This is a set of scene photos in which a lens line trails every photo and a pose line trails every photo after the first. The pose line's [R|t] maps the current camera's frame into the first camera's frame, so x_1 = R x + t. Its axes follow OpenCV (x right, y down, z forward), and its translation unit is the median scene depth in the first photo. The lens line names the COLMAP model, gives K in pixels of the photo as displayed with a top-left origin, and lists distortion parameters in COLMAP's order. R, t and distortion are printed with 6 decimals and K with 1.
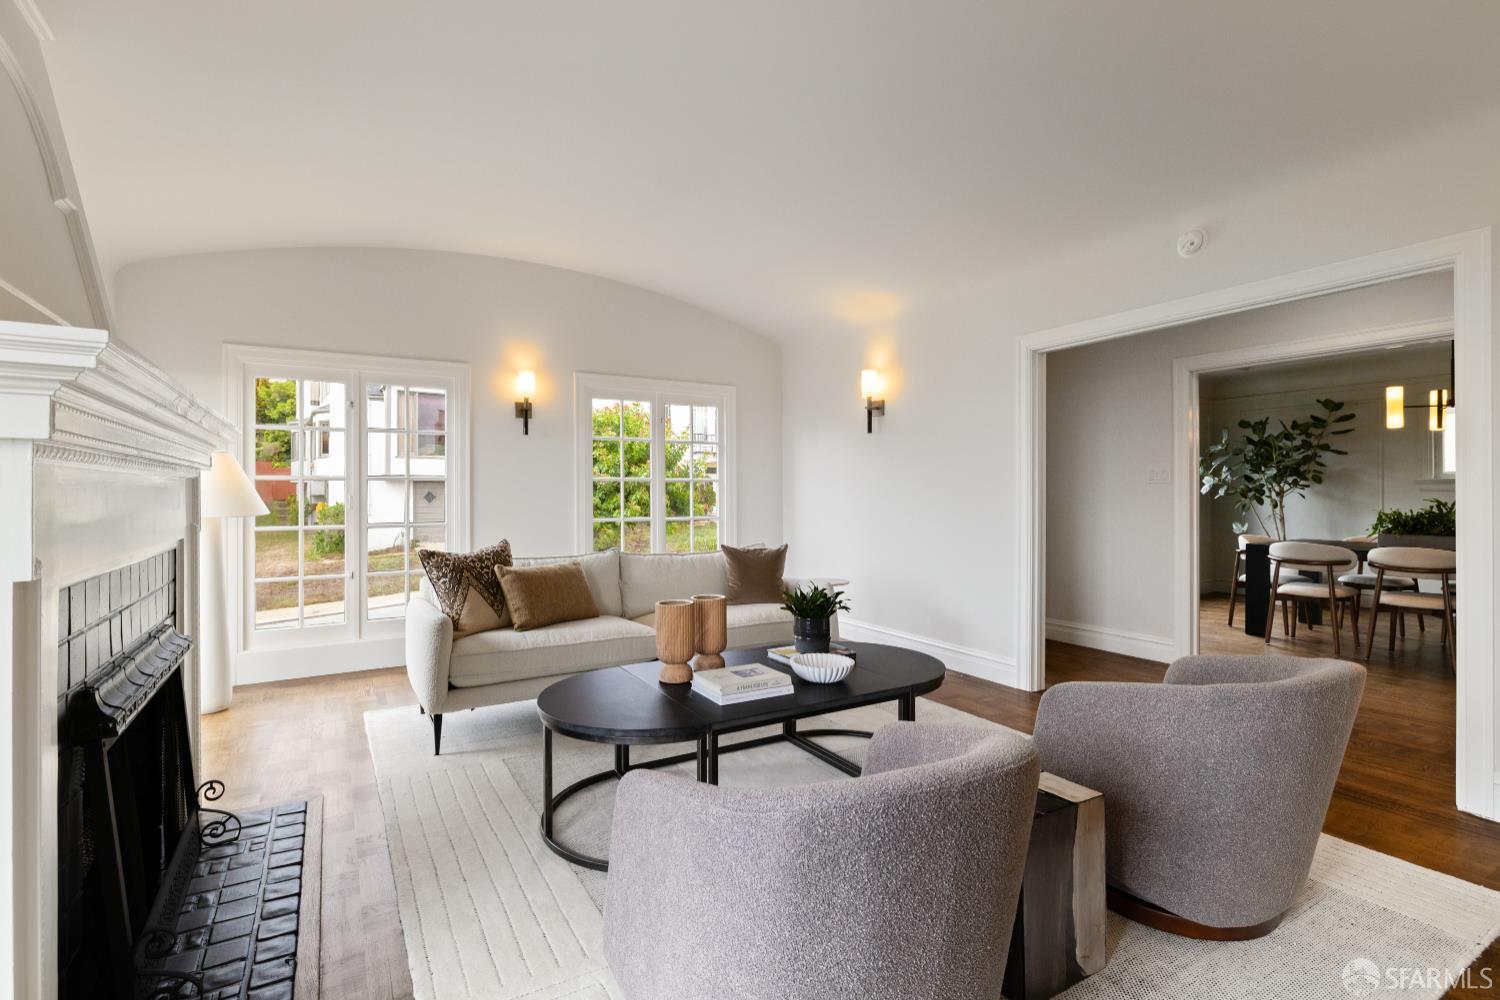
lens RADIAL K [[698.0, 0, 742.7], [0, 698.0, 494.7], [0, 0, 1]] dist [-0.010253, 0.000770]
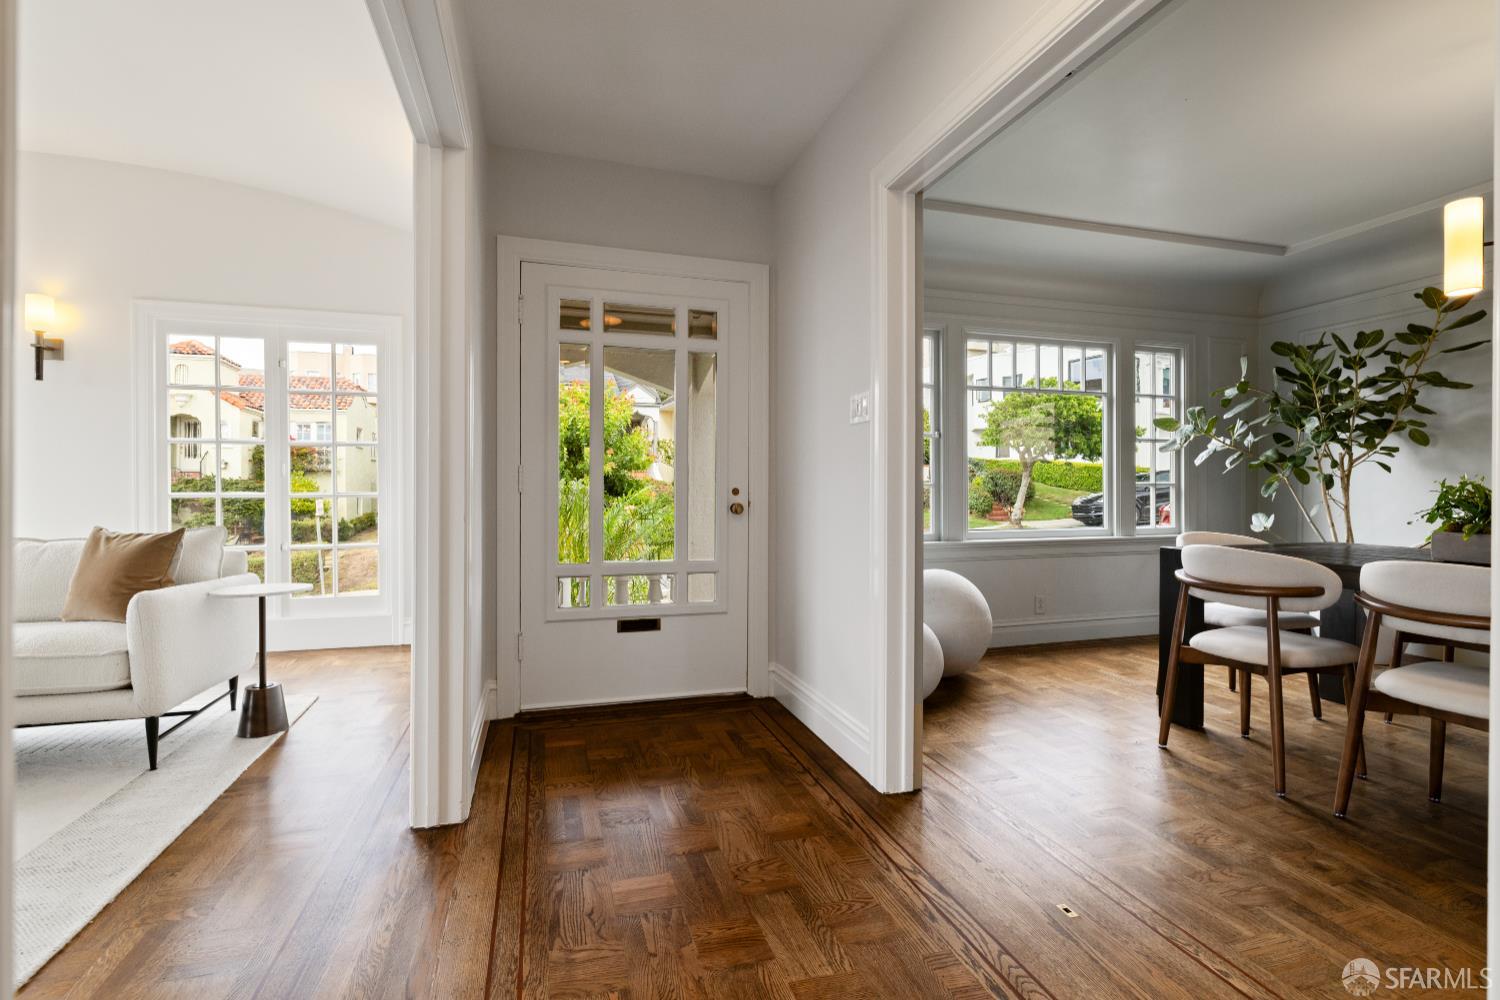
lens RADIAL K [[671.3, 0, 740.4], [0, 671.3, 498.5], [0, 0, 1]] dist [-0.004871, 0.001847]
pose [[0.970338, 0.005102, -0.241700, 0.430517], [-0.002555, 0.999938, 0.010849, 0.023222], [0.241741, -0.009910, 0.970290, 0.343372]]
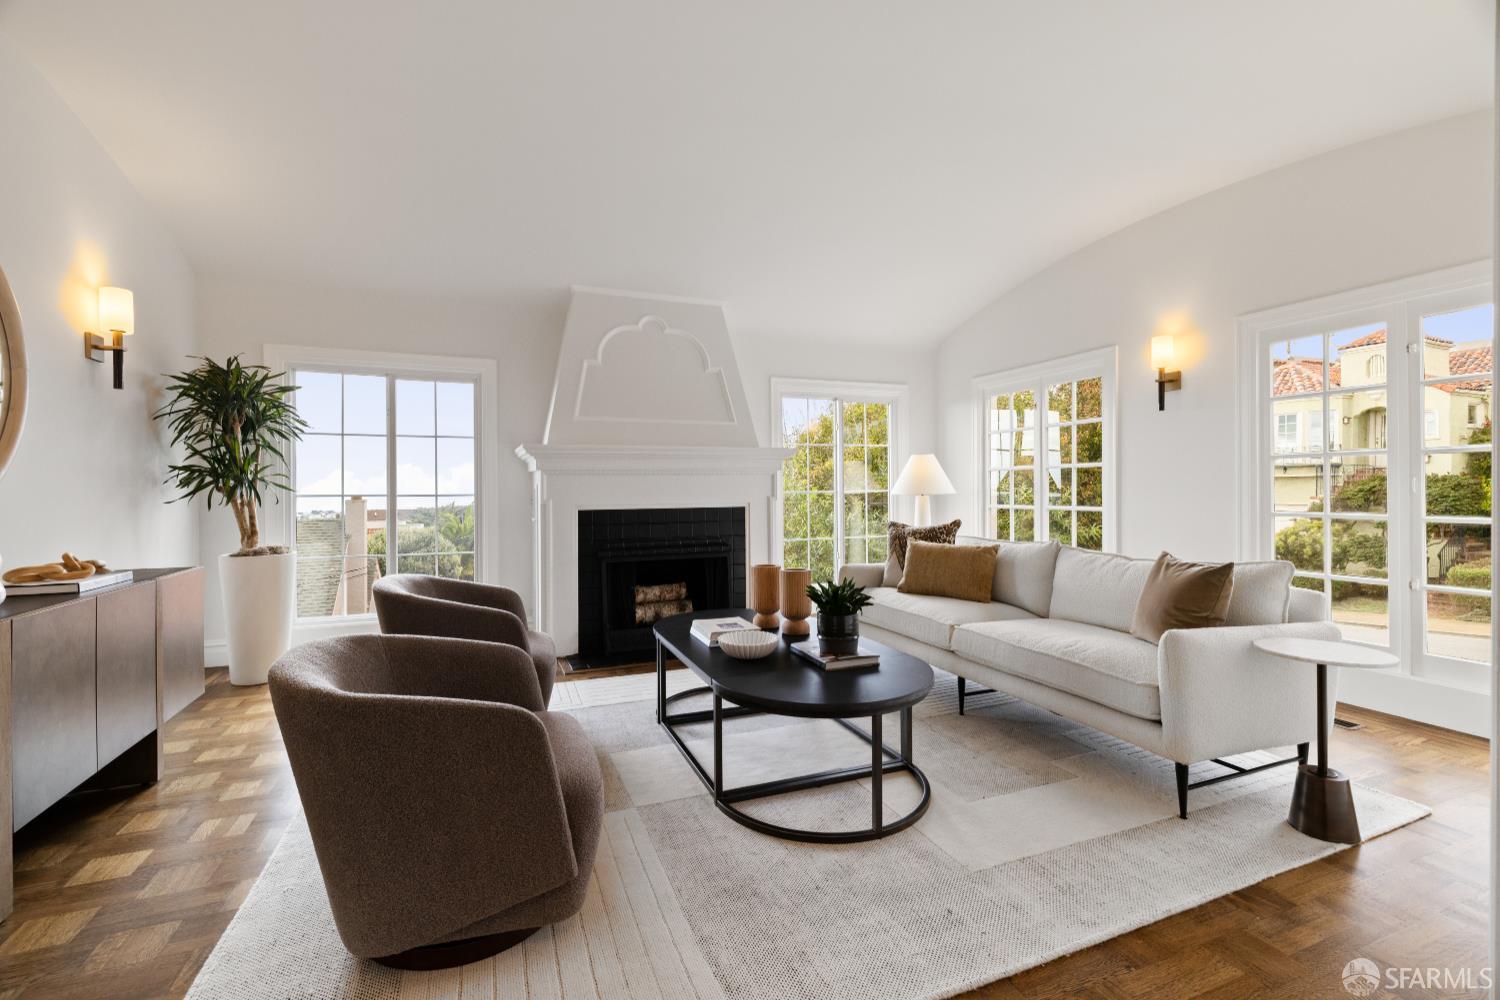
lens RADIAL K [[644.1, 0, 752.9], [0, 644.1, 486.7], [0, 0, 1]] dist [0.003443, -0.000182]
pose [[-0.152625, 0.003009, -0.988280, 0.399571], [0.004428, 0.999987, 0.002360, 0.003736], [0.988274, -0.004016, -0.152637, 0.441282]]
